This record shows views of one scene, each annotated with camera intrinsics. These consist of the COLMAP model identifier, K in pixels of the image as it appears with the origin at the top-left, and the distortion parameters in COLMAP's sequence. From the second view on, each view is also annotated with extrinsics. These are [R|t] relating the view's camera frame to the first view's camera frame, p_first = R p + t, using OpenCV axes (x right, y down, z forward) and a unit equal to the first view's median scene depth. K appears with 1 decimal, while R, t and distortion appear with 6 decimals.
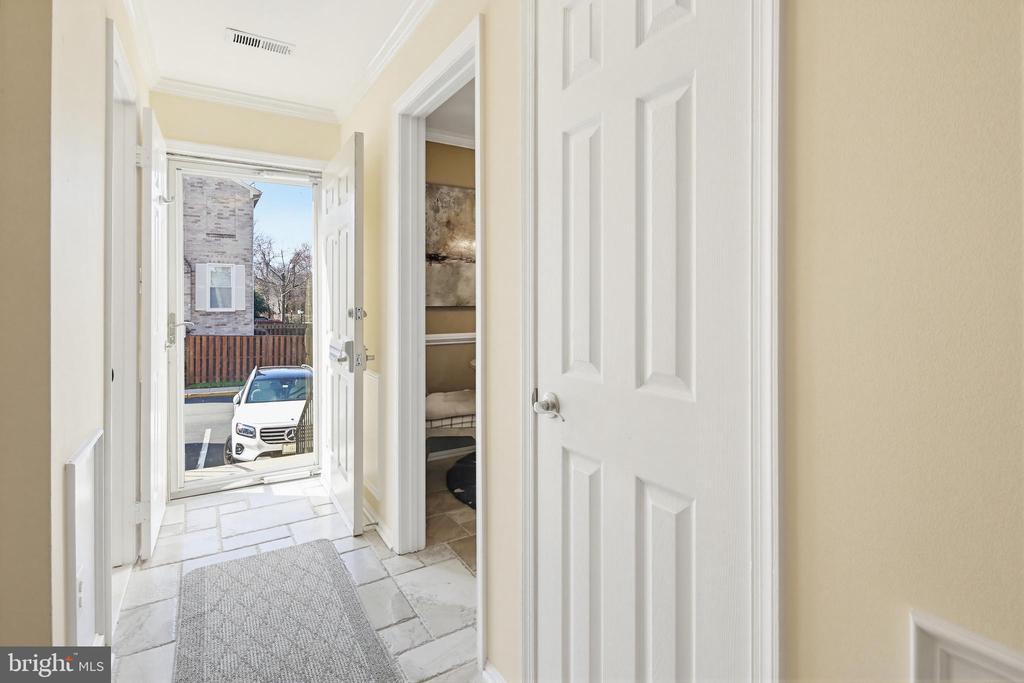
lens RADIAL K [[496.2, 0, 515.9], [0, 496.2, 302.1], [0, 0, 1]] dist [0.005721, -0.008244]
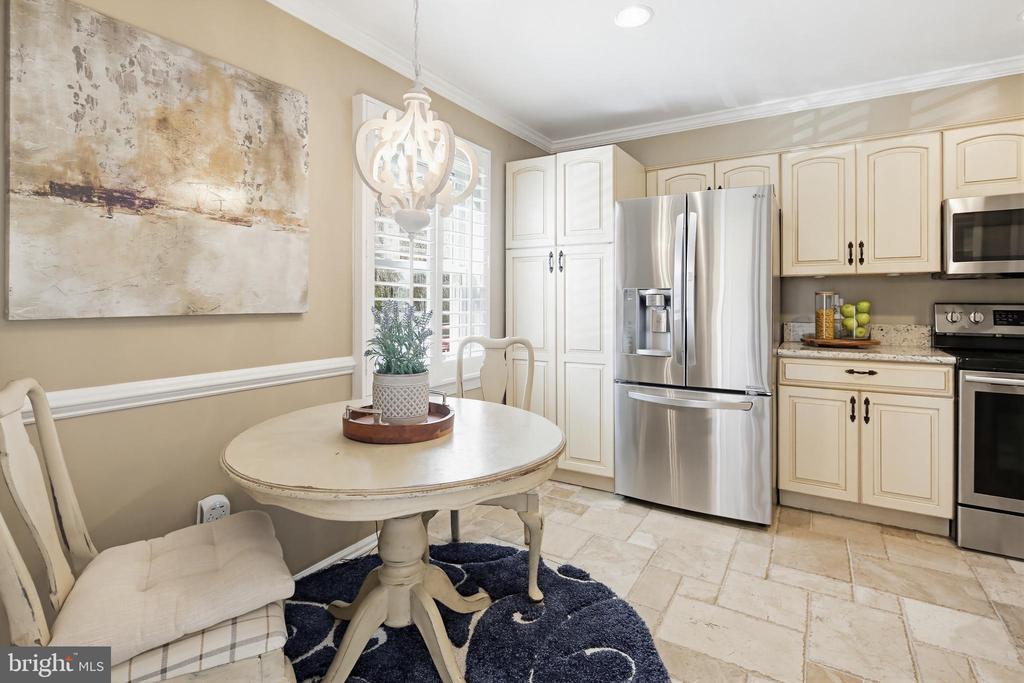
lens RADIAL K [[496.2, 0, 510.4], [0, 496.2, 302.9], [0, 0, 1]] dist [0.005721, -0.008244]
pose [[0.899655, 0.000826, 0.436600, -0.052906], [-0.001462, 0.999998, 0.001123, -0.004271], [-0.436599, -0.001648, 0.899655, 0.482989]]
